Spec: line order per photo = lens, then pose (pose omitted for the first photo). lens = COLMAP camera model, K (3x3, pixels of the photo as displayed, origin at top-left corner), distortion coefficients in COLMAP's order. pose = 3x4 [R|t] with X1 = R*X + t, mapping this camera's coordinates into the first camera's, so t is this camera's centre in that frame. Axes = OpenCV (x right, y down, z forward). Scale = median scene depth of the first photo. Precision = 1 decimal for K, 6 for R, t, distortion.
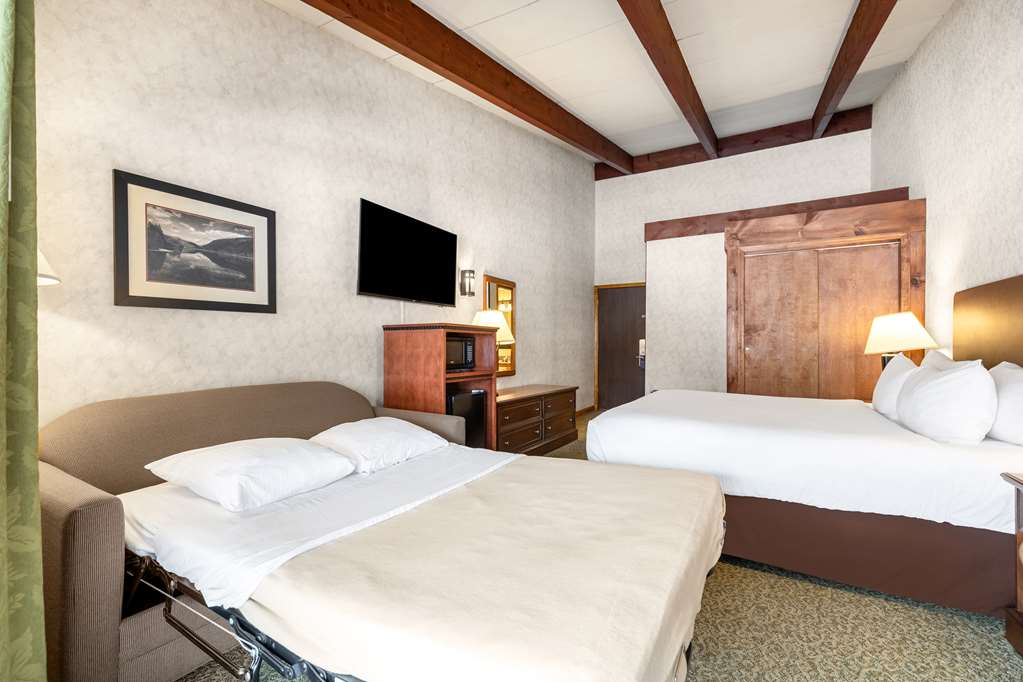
lens RADIAL K [[434.7, 0, 511.5], [0, 434.7, 351.6], [0, 0, 1]] dist [-0.000137, 0.000249]
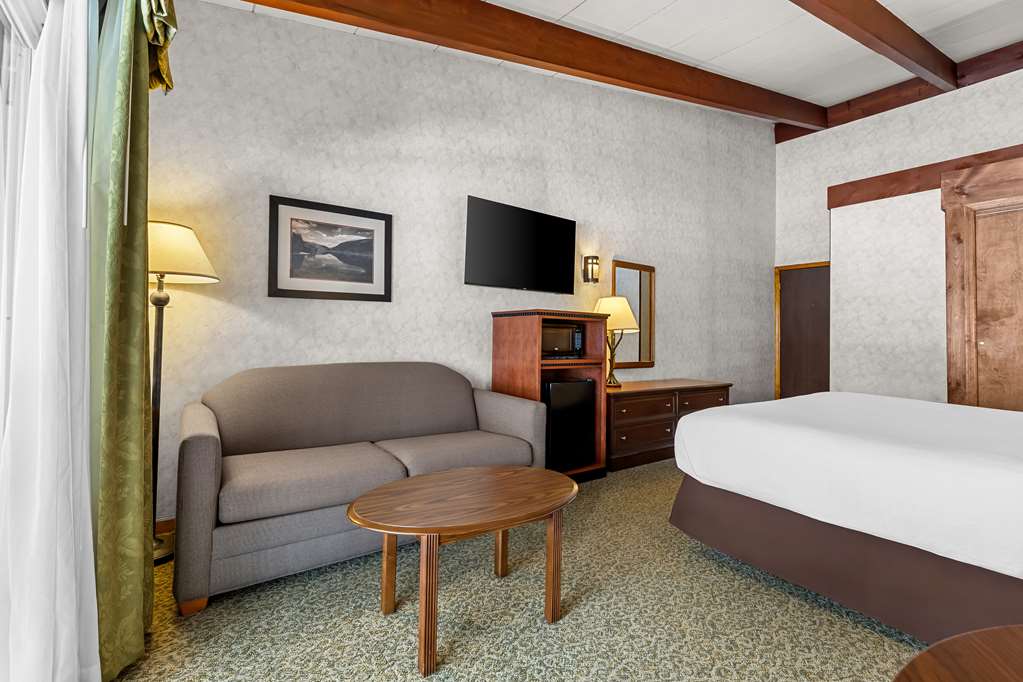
lens RADIAL K [[449.3, 0, 532.0], [0, 449.3, 330.2], [0, 0, 1]] dist [0.000381, 0.000053]
pose [[0.920713, 0.007749, -0.390163, 0.214240], [-0.019627, 0.999457, -0.026466, 0.009537], [0.389746, 0.032025, 0.920366, 0.032276]]
